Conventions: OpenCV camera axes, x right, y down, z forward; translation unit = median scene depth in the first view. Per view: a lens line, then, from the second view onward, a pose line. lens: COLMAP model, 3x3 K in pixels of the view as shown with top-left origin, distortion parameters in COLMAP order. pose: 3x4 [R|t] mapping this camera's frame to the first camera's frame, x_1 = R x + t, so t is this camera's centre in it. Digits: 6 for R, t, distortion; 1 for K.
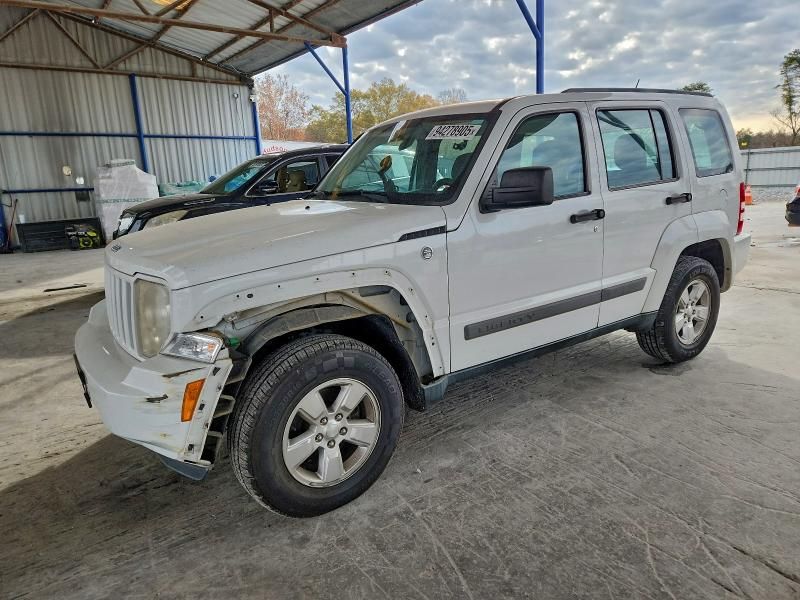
lens RADIAL K [[549.2, 0, 407.3], [0, 549.2, 299.6], [0, 0, 1]] dist [0.025353, -0.004277]
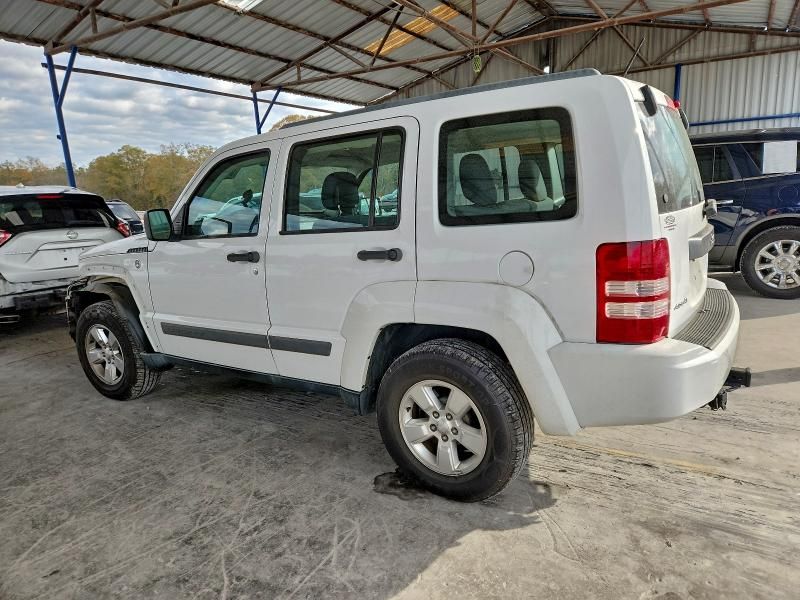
lens RADIAL K [[549.2, 0, 407.3], [0, 549.2, 299.6], [0, 0, 1]] dist [0.025353, -0.004277]
pose [[0.374872, 0.207513, -0.903554, 0.308226], [-0.171810, 0.973294, 0.152249, -0.063217], [0.911017, 0.098165, 0.400514, 0.198828]]
